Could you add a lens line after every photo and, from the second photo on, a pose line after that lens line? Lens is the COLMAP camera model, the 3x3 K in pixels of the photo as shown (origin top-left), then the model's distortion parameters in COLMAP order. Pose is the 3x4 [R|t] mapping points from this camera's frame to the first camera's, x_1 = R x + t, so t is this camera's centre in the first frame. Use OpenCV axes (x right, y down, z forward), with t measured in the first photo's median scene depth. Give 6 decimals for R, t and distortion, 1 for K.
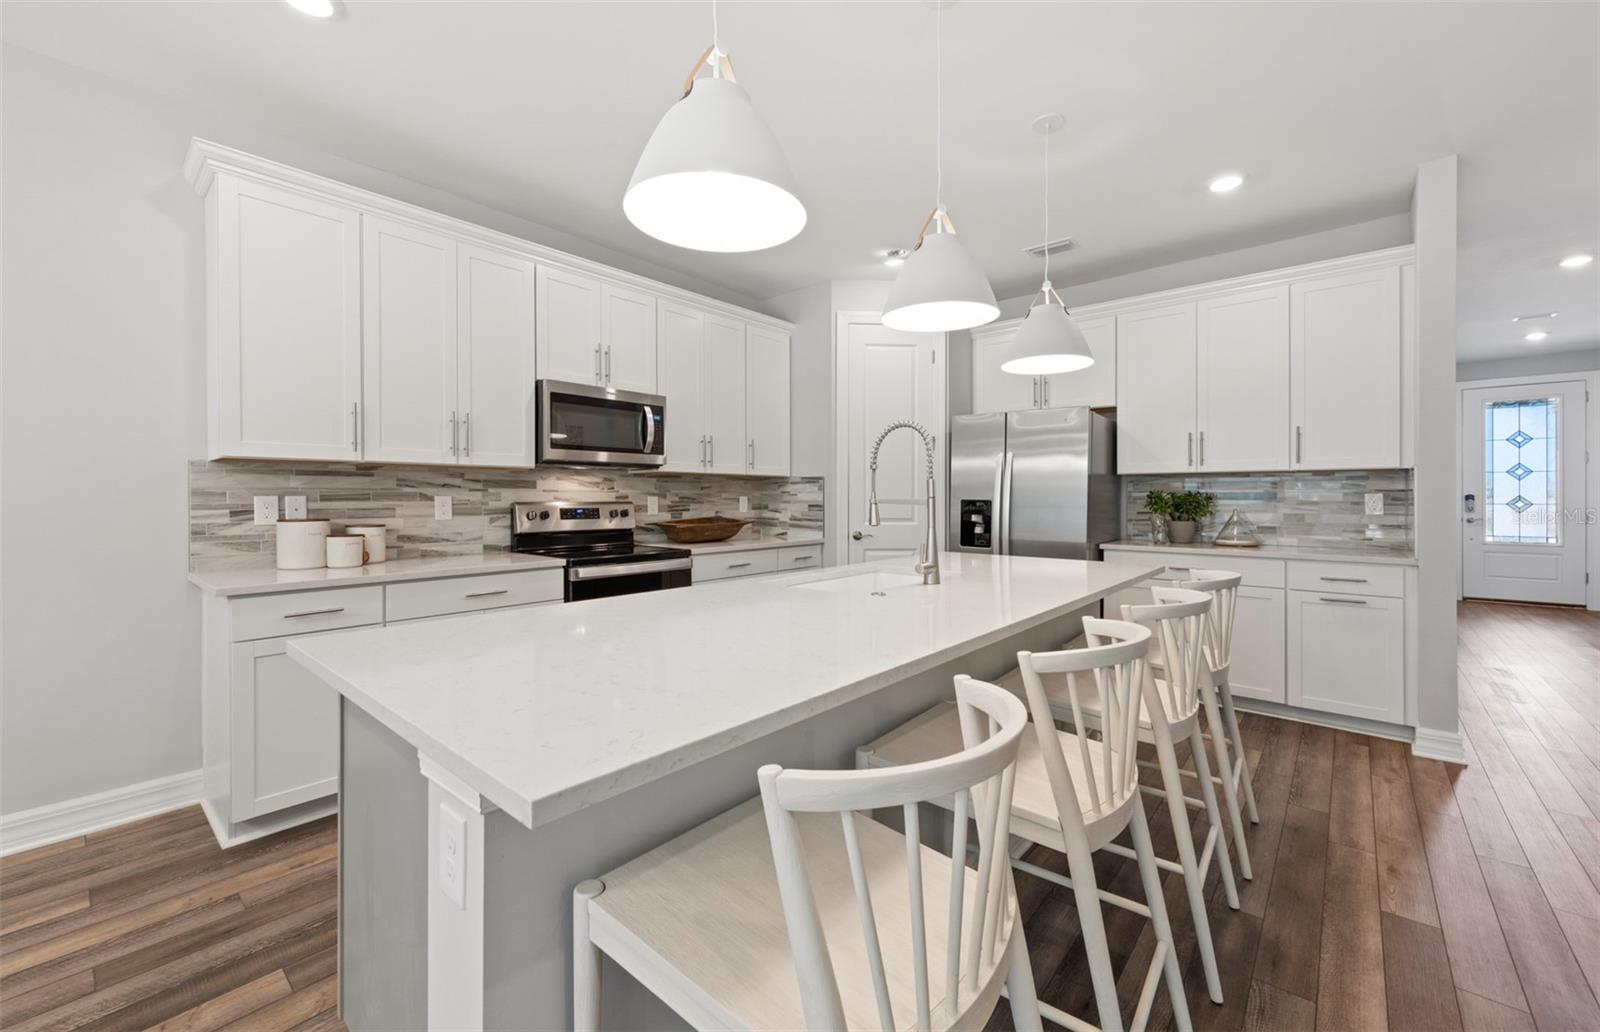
lens RADIAL K [[627.8, 0, 791.1], [0, 627.8, 504.5], [0, 0, 1]] dist [0.003247, -0.000202]
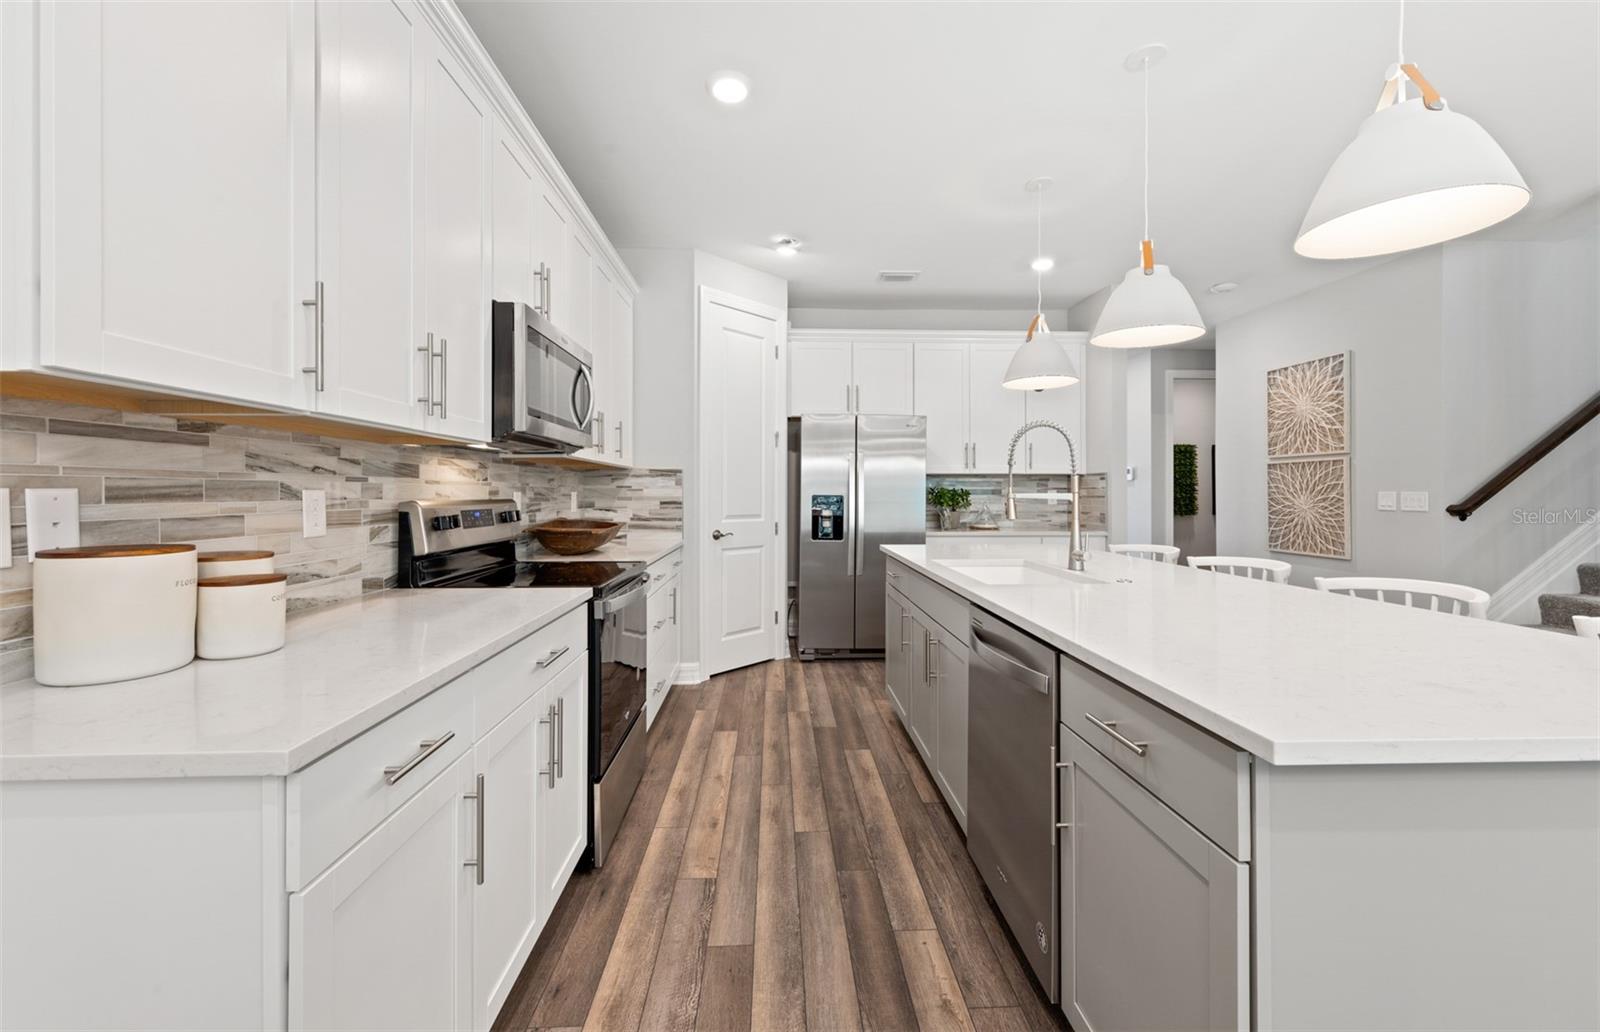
lens RADIAL K [[627.8, 0, 796.1], [0, 627.8, 501.0], [0, 0, 1]] dist [0.003247, -0.000202]
pose [[0.722785, -0.008662, 0.691019, -0.524685], [0.008312, 0.999958, 0.003840, -0.002731], [-0.691023, 0.002969, 0.722827, 0.303076]]
